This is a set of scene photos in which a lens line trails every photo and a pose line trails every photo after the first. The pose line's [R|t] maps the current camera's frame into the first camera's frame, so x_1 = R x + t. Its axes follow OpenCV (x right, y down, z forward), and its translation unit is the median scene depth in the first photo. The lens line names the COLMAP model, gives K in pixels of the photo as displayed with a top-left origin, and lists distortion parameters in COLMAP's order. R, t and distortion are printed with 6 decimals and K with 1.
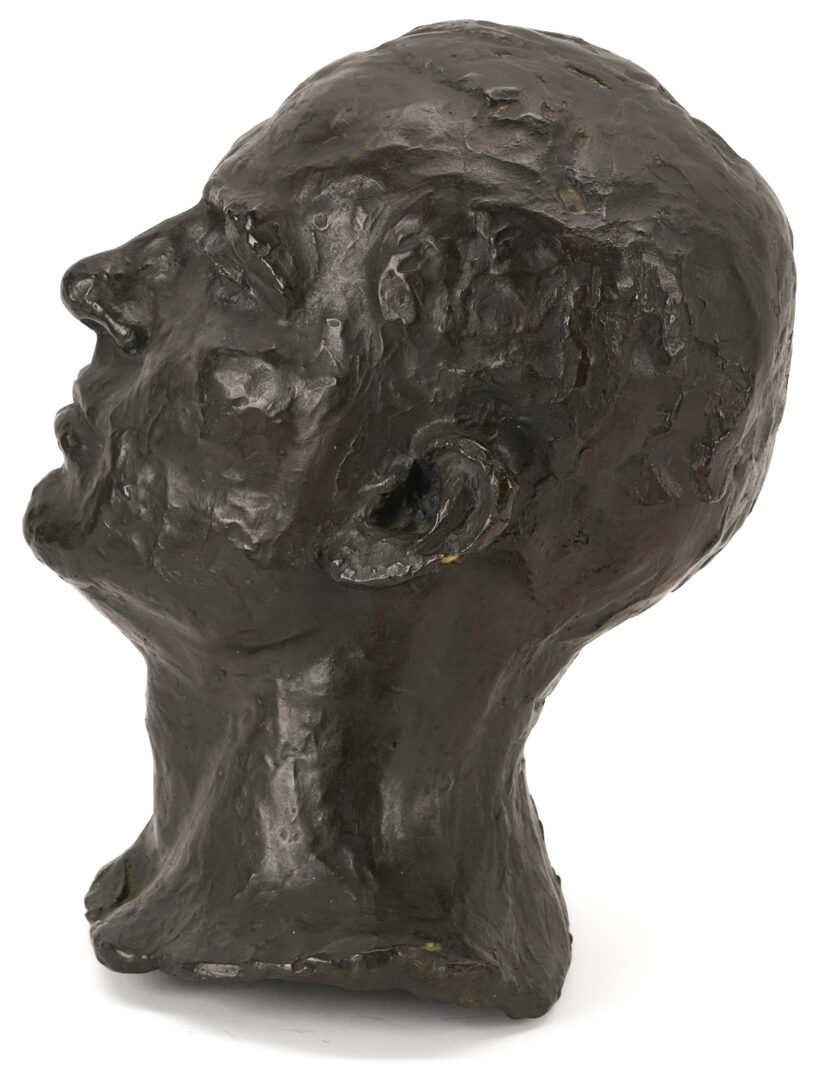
lens RADIAL K [[2902.2, 0, 411.5], [0, 2902.2, 540.0], [0, 0, 1]] dist [-0.017915, -0.107185]
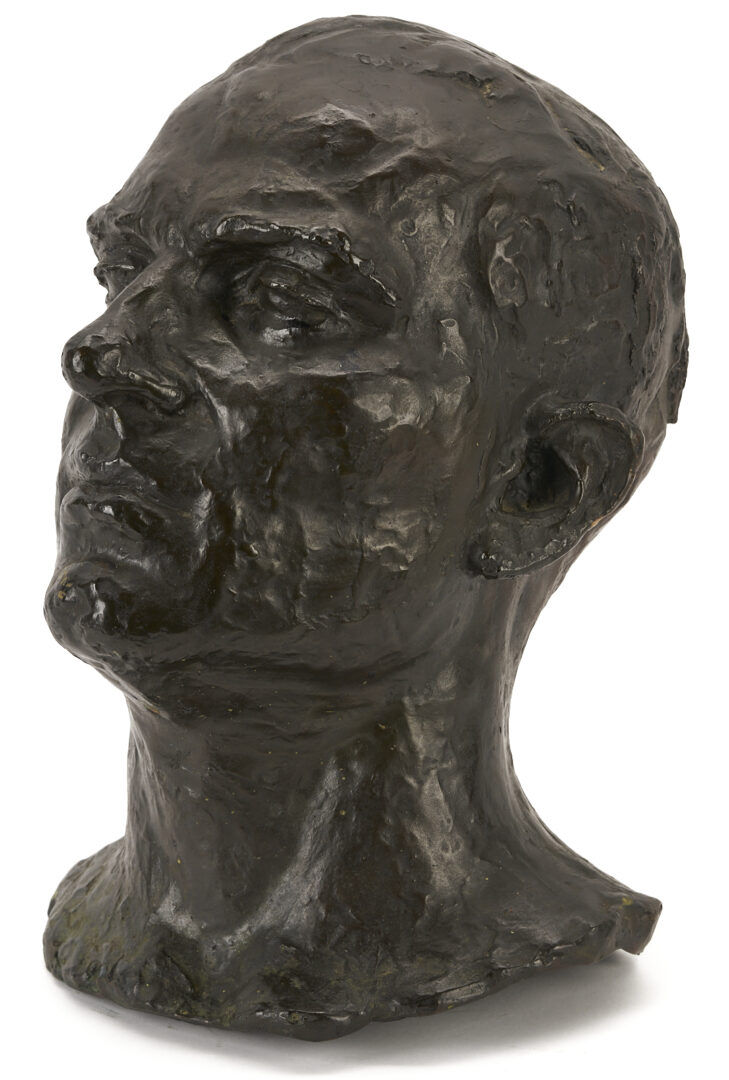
lens RADIAL K [[2912.3, 0, 364.5], [0, 2912.3, 540.0], [0, 0, 1]] dist [-0.028944, 0.157552]
pose [[0.823709, -0.258623, 0.504597, -0.562824], [0.260044, 0.963119, 0.069133, -0.078278], [-0.503866, 0.074272, 0.860583, 0.158656]]
